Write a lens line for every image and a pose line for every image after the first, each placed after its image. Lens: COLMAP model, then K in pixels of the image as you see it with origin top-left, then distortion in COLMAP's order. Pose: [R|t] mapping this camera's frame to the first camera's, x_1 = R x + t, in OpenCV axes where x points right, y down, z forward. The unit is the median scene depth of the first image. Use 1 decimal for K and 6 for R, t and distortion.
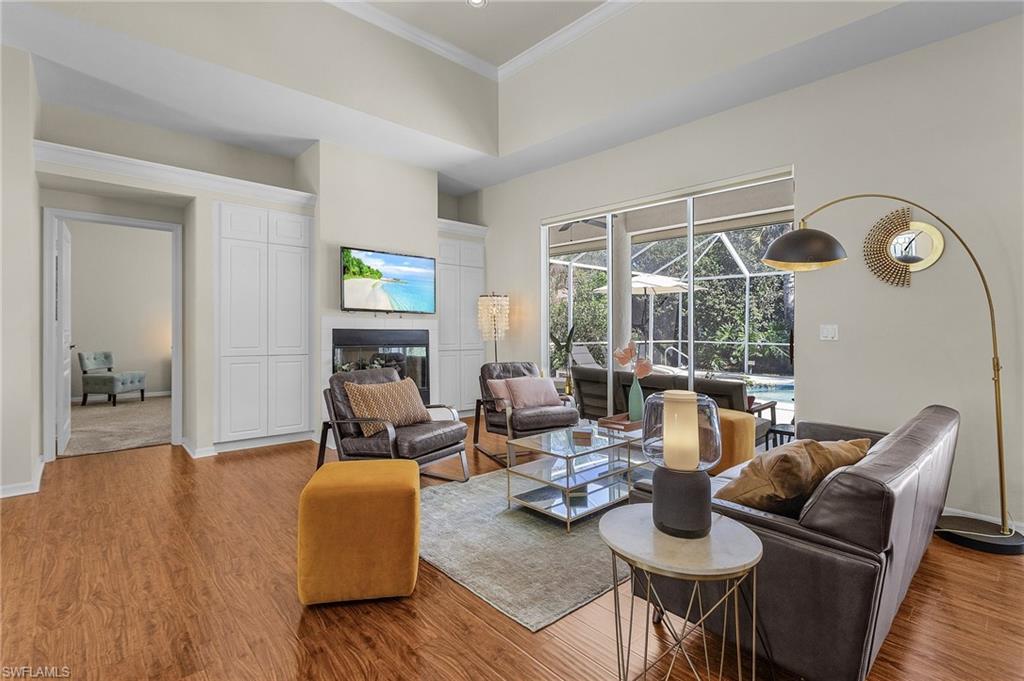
lens RADIAL K [[474.0, 0, 512.2], [0, 474.0, 332.6], [0, 0, 1]] dist [0.003630, 0.000156]
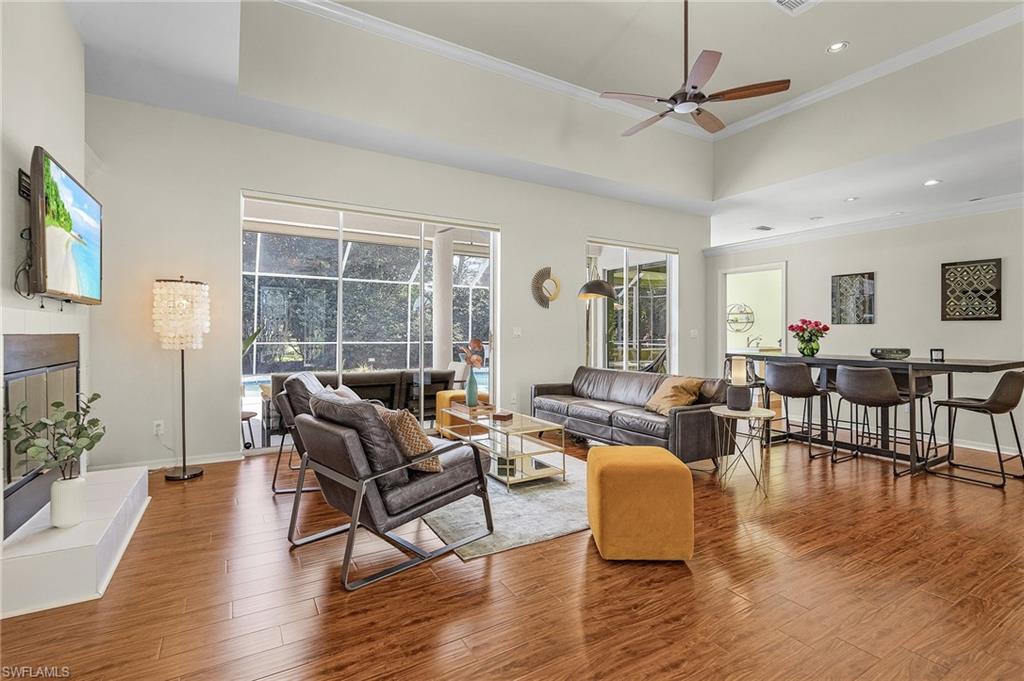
lens RADIAL K [[474.0, 0, 513.2], [0, 474.0, 332.6], [0, 0, 1]] dist [0.003630, 0.000156]
pose [[0.204482, -0.016220, 0.978736, -0.824207], [0.006299, 0.999864, 0.015255, -0.019627], [-0.978850, 0.003045, 0.204556, 0.568650]]
